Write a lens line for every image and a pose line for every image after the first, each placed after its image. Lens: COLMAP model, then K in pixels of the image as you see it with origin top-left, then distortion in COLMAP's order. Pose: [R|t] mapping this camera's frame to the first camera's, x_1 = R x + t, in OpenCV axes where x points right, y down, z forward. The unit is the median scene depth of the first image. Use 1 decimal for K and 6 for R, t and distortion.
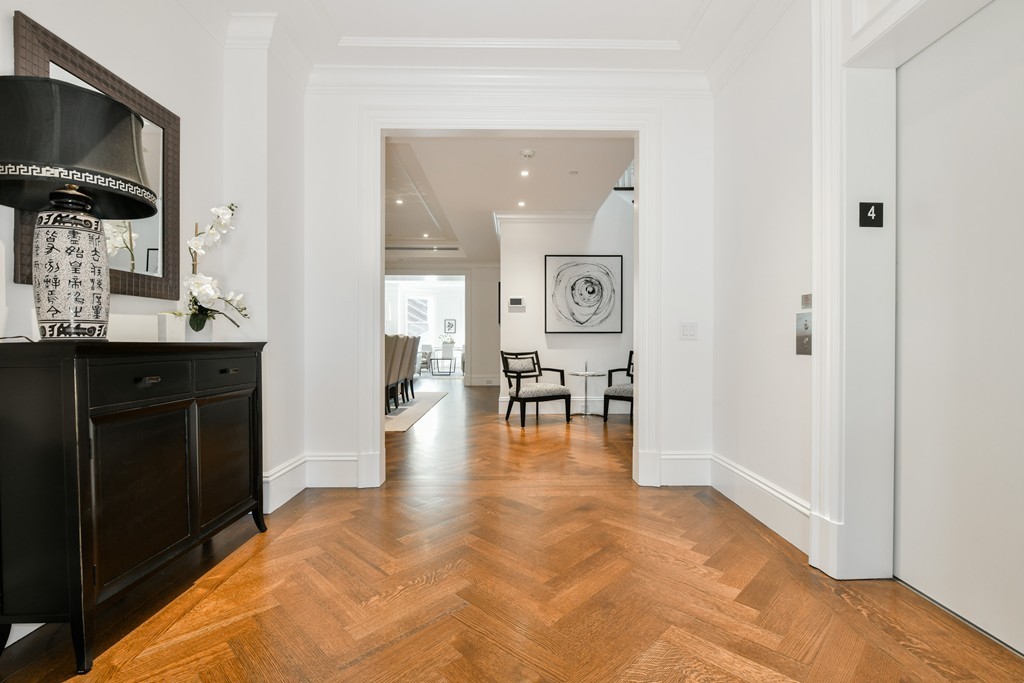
lens RADIAL K [[428.6, 0, 513.7], [0, 428.6, 343.9], [0, 0, 1]] dist [0.021441, 0.000009]
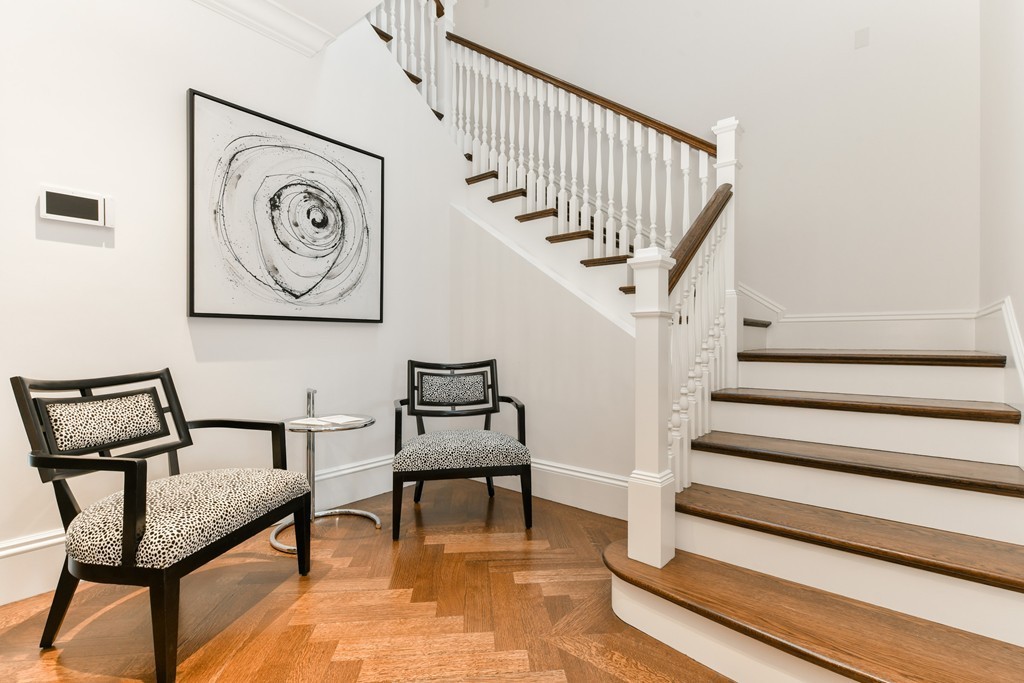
lens RADIAL K [[469.2, 0, 517.0], [0, 469.2, 345.1], [0, 0, 1]] dist [0.001265, 0.000130]
pose [[0.653613, -0.003207, 0.756822, -0.040778], [0.002001, 0.999995, 0.002509, -0.002195], [-0.756826, -0.000125, 0.653616, 0.554192]]
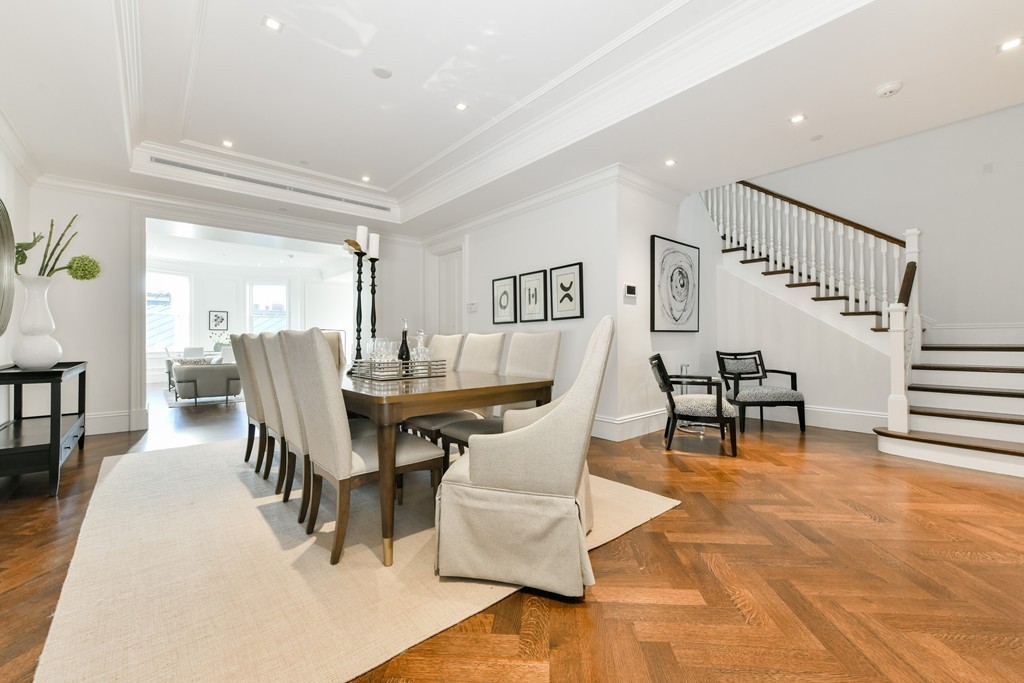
lens RADIAL K [[418.8, 0, 512.0], [0, 418.8, 341.5], [0, 0, 1]] dist [-0.000322, -0.000072]
pose [[0.778966, -0.006643, 0.627031, -0.627866], [0.009276, 0.999957, -0.000930, -0.008335], [-0.626998, 0.006541, 0.778994, 0.553561]]
